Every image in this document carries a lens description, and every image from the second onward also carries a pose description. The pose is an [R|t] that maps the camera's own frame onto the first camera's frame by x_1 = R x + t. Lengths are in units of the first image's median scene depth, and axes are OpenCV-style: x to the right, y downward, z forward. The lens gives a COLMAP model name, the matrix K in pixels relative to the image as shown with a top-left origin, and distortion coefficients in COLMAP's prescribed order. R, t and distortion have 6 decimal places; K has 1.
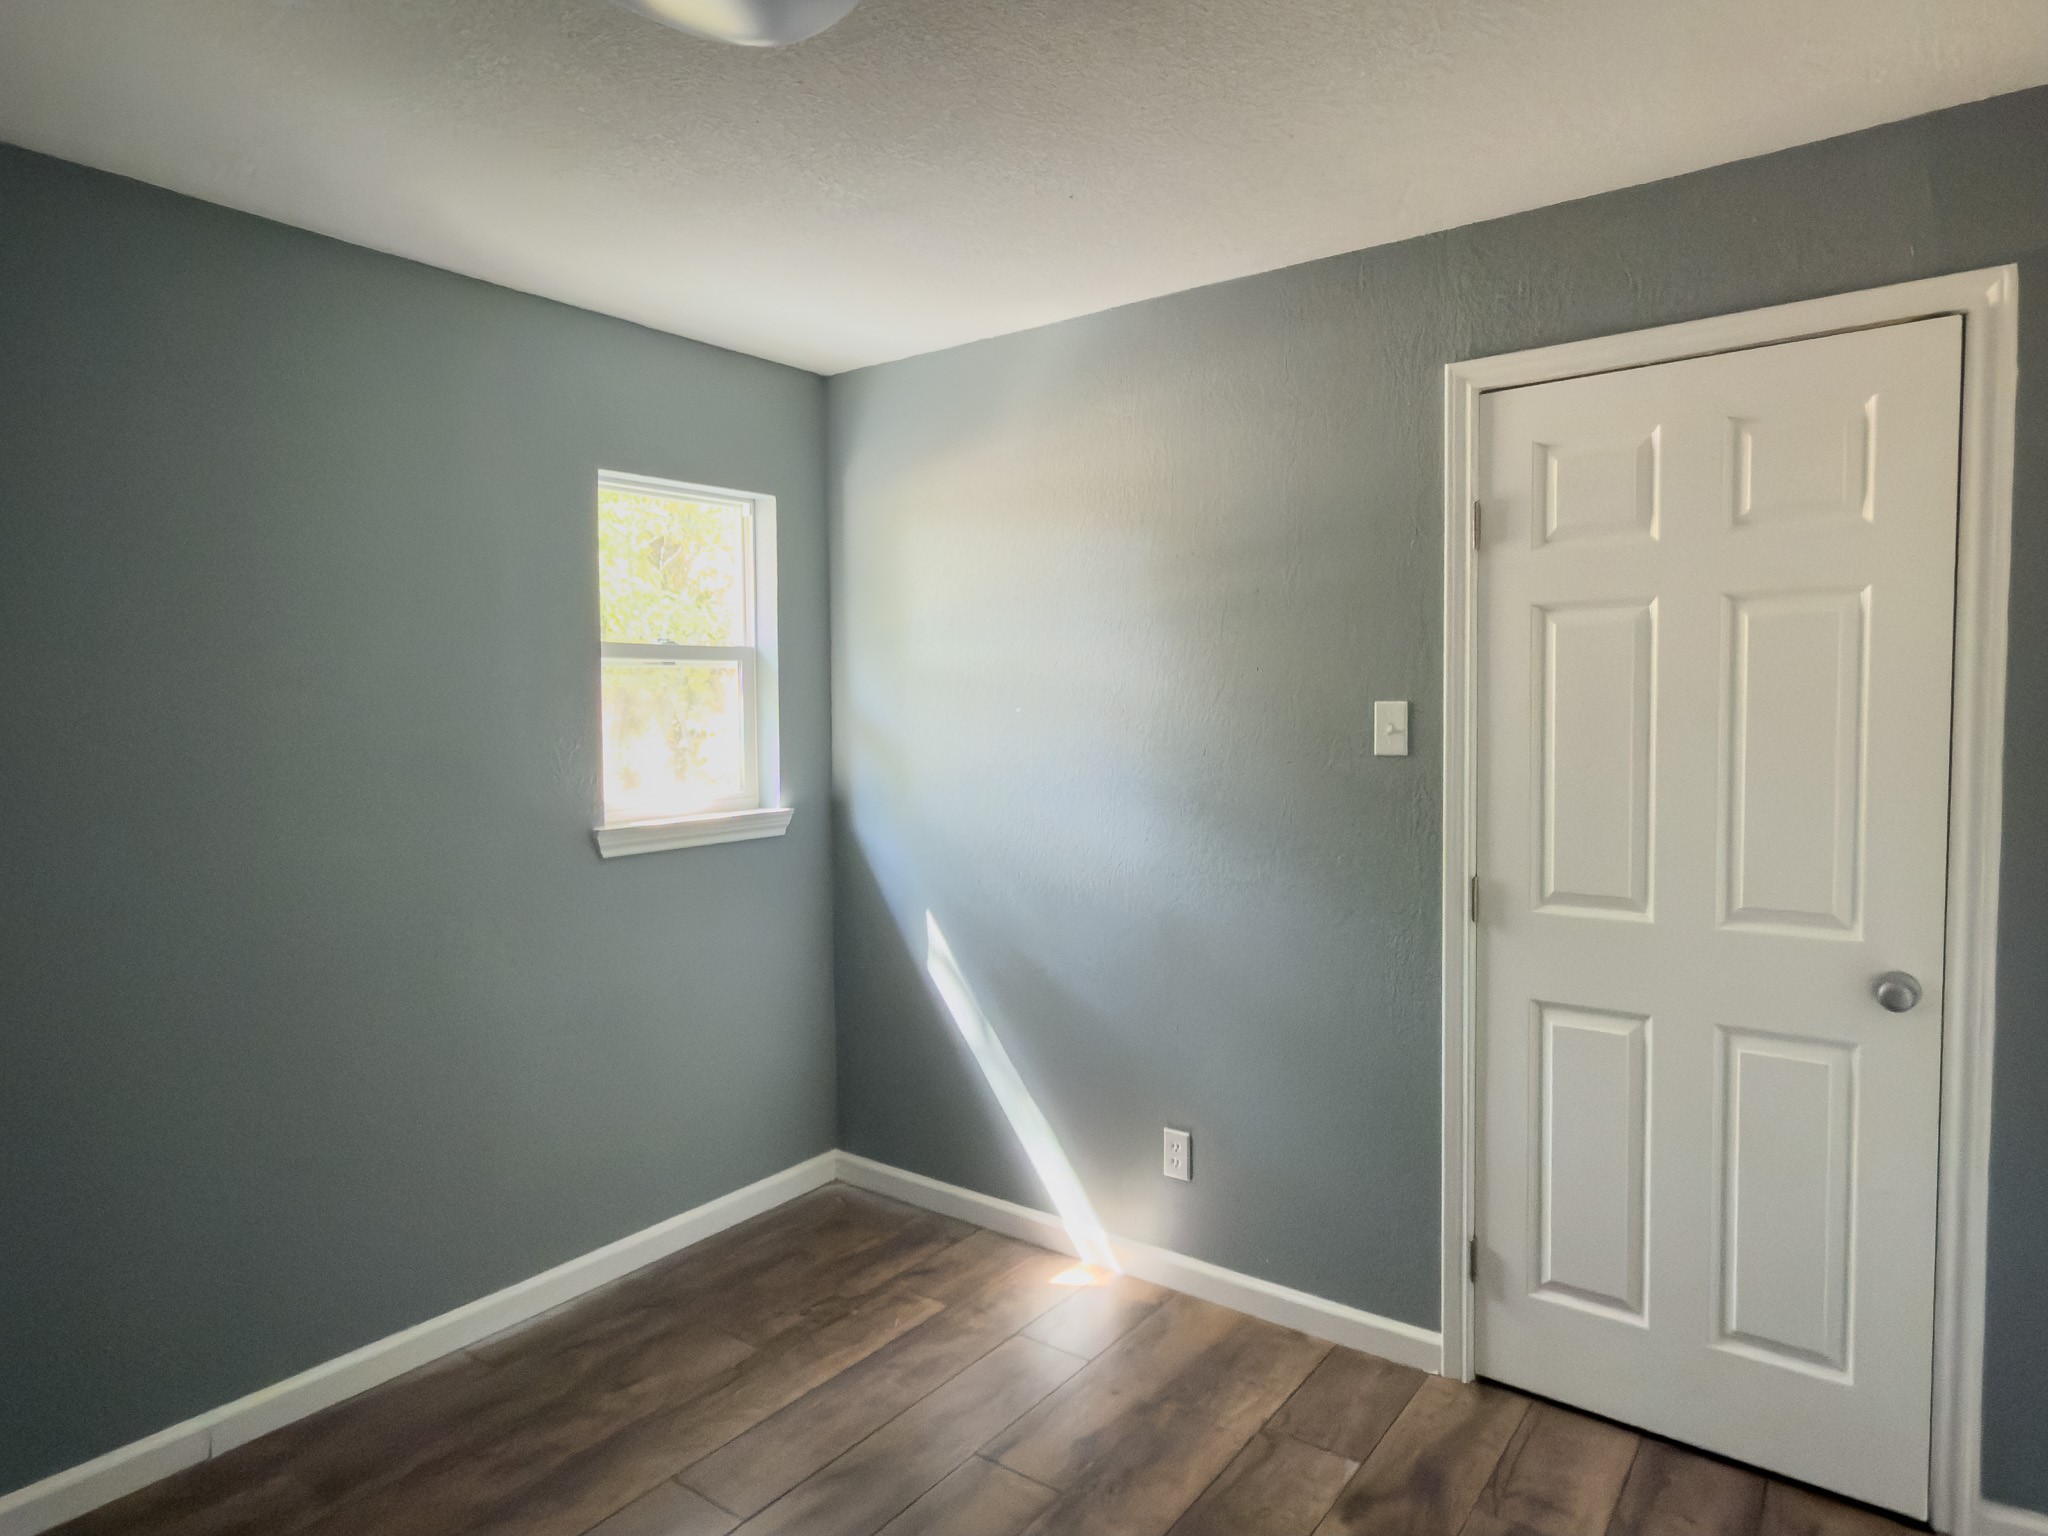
lens RADIAL K [[1232.2, 0, 1024.0], [0, 1232.2, 768.0], [0, 0, 1]] dist [-0.000561, 0.002907]
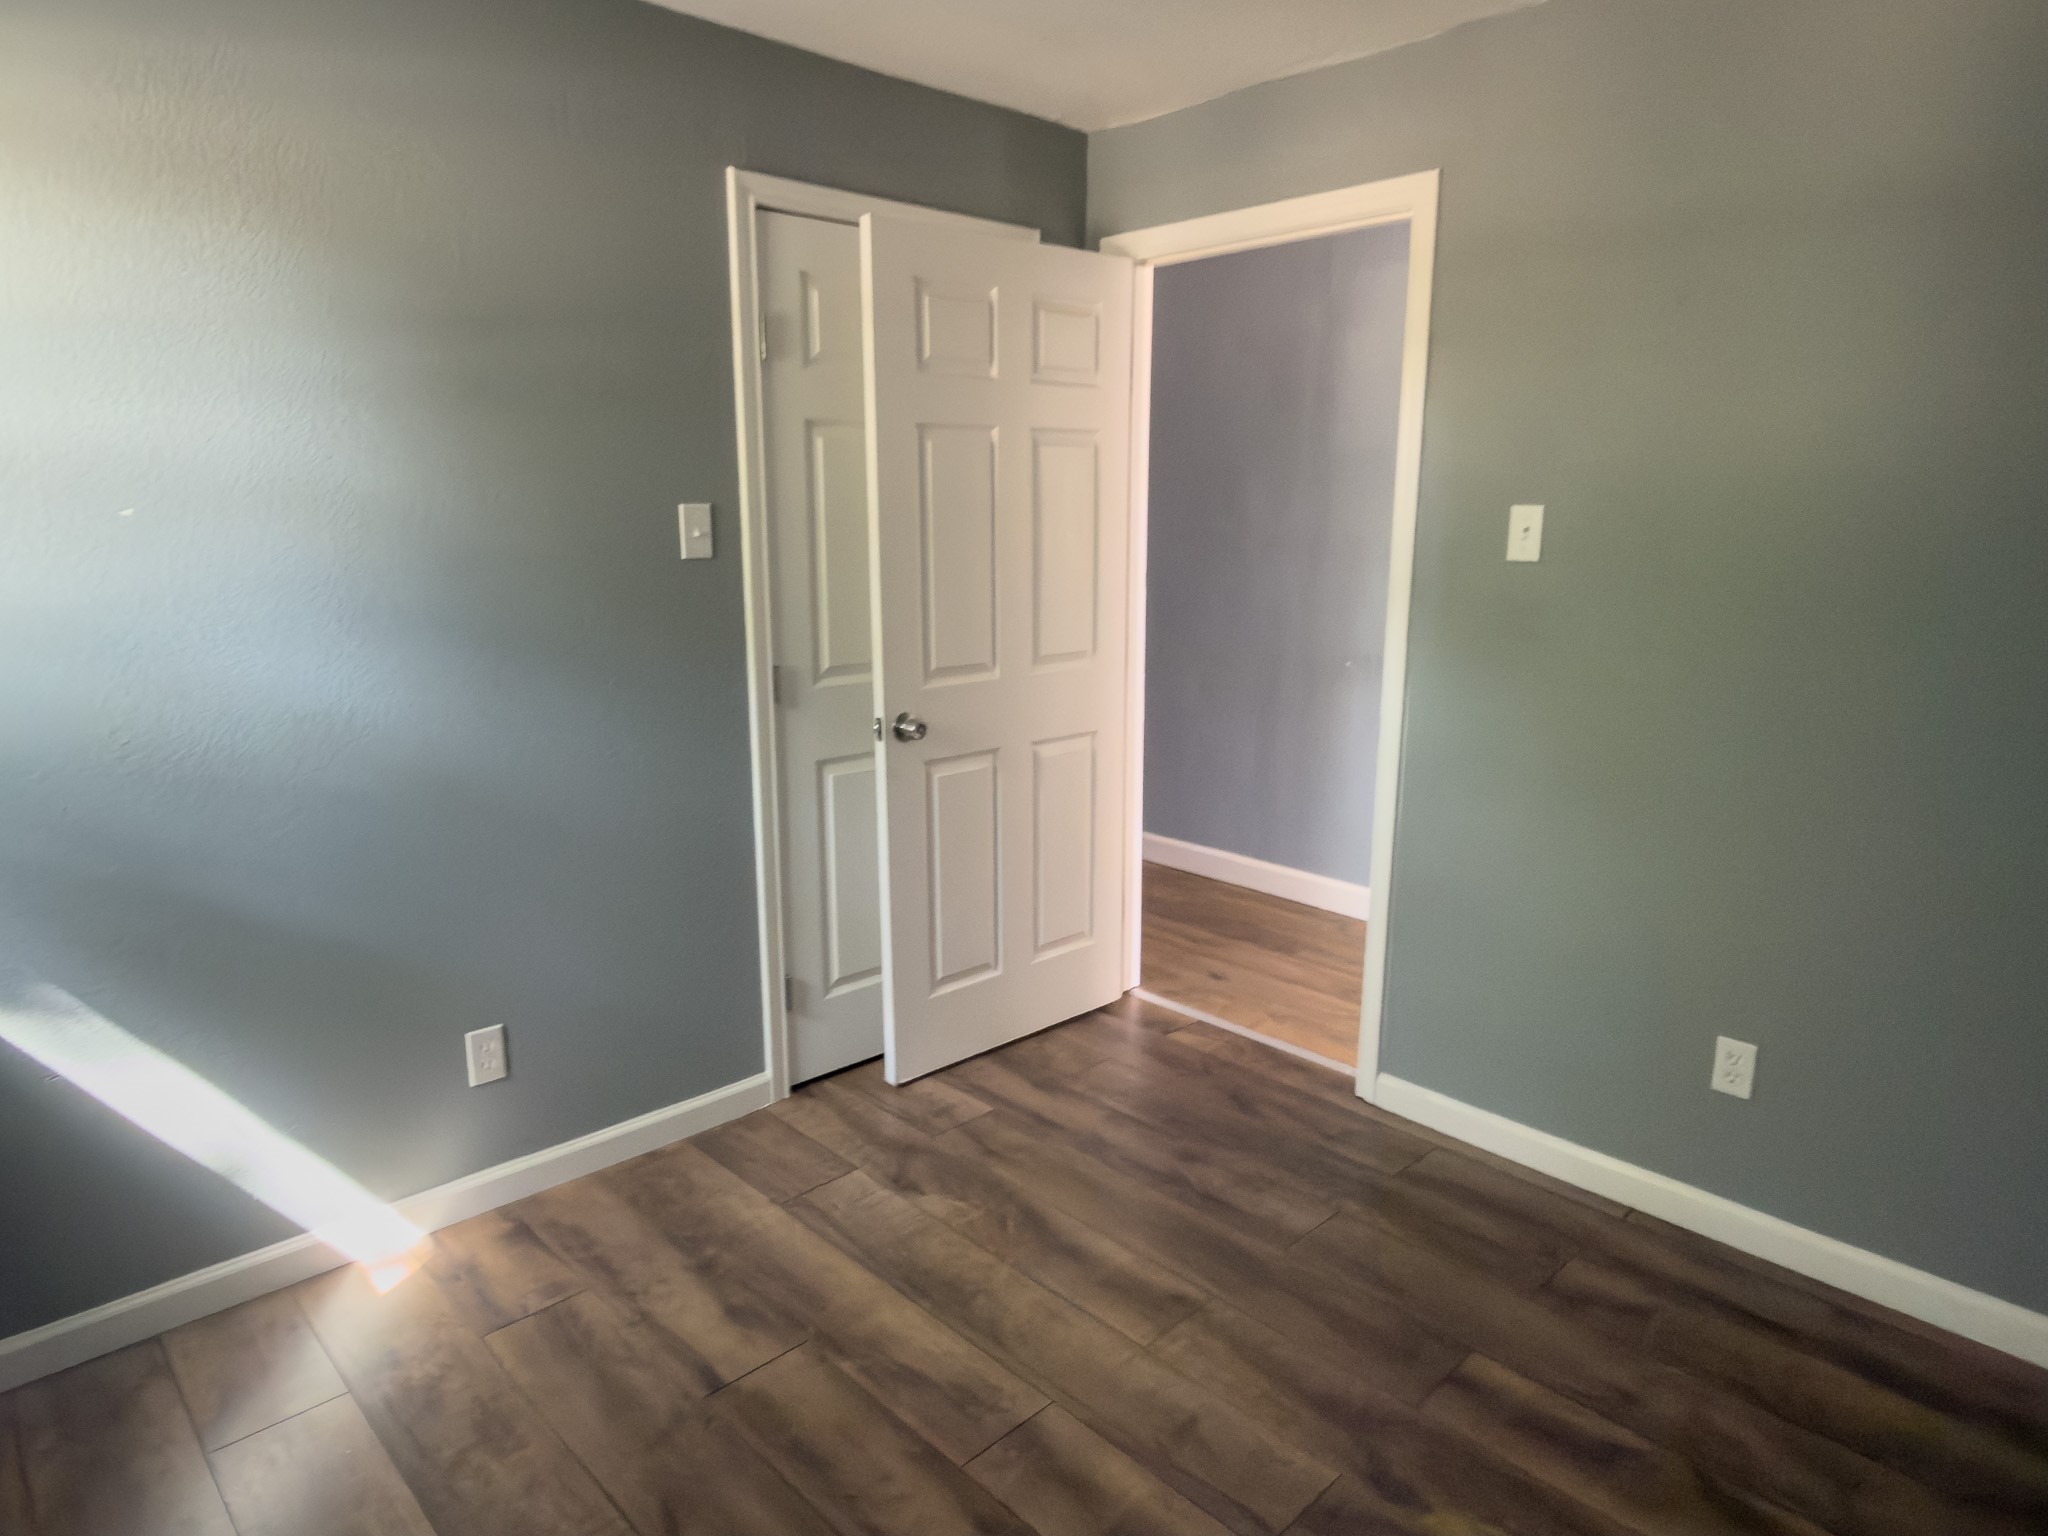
lens RADIAL K [[1232.2, 0, 1024.0], [0, 1232.2, 768.0], [0, 0, 1]] dist [-0.000561, 0.002907]
pose [[0.171880, -0.199522, 0.964701, -0.653936], [0.051489, 0.979756, 0.193462, -0.023461], [-0.983771, 0.016419, 0.178674, 0.548633]]
